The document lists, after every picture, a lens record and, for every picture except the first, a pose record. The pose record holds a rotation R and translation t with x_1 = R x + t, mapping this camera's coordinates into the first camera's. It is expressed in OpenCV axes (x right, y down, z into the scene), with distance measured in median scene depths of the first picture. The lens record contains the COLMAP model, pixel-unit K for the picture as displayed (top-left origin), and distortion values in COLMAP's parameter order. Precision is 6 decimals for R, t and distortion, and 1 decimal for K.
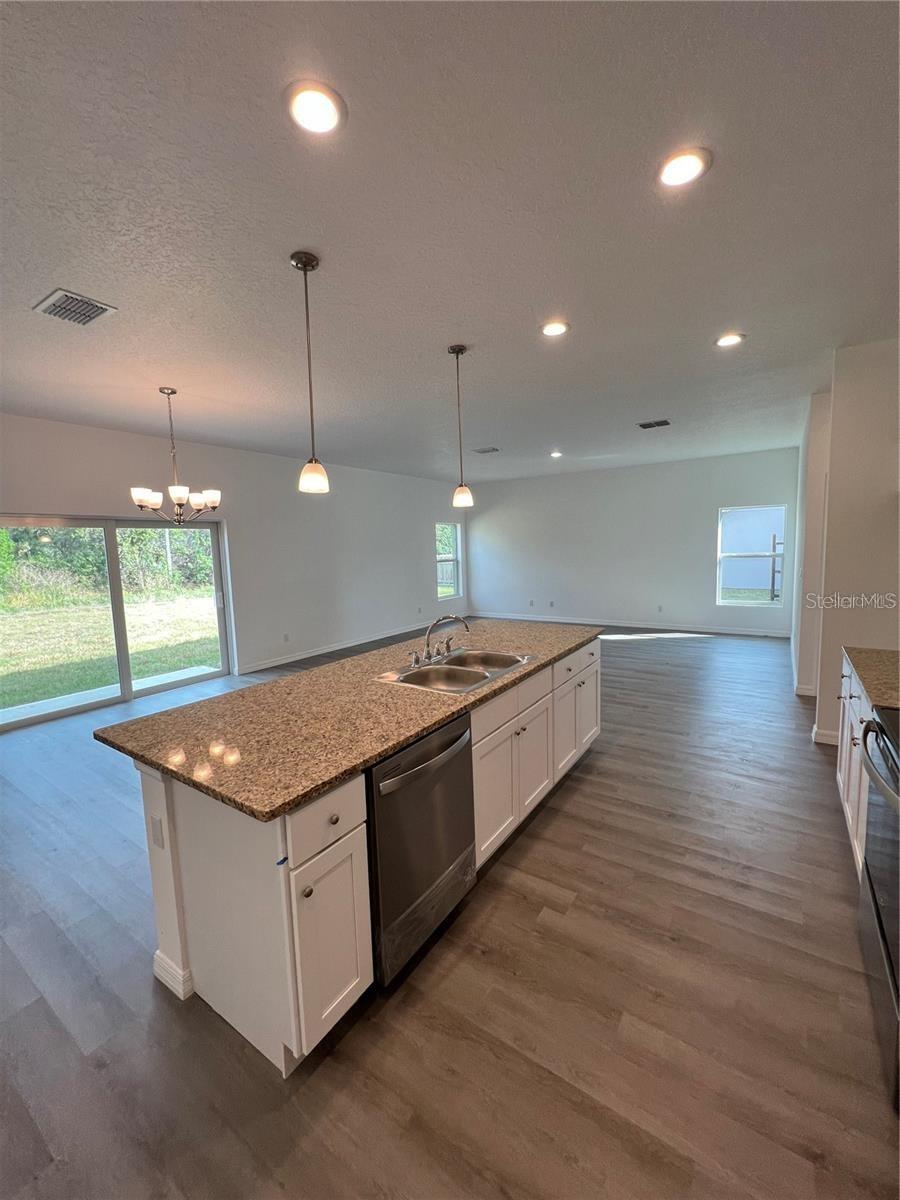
lens RADIAL K [[482.3, 0, 451.5], [0, 482.3, 595.4], [0, 0, 1]] dist [-0.002144, 0.000626]
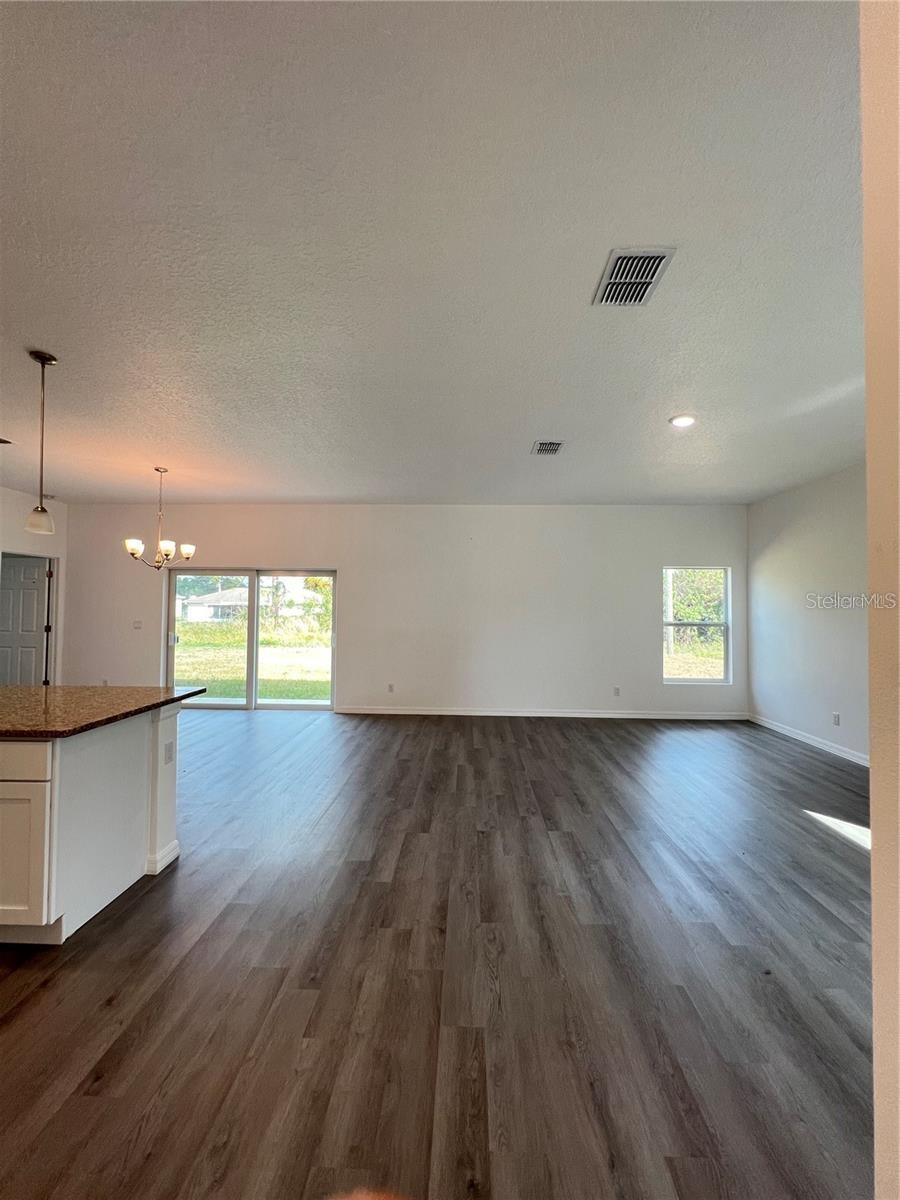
lens RADIAL K [[482.3, 0, 451.5], [0, 482.3, 595.4], [0, 0, 1]] dist [-0.002144, 0.000626]
pose [[0.533354, 0.010552, -0.845826, 1.521946], [-0.113477, 0.991776, -0.059183, -0.149888], [0.838246, 0.127548, 0.530165, 1.602192]]
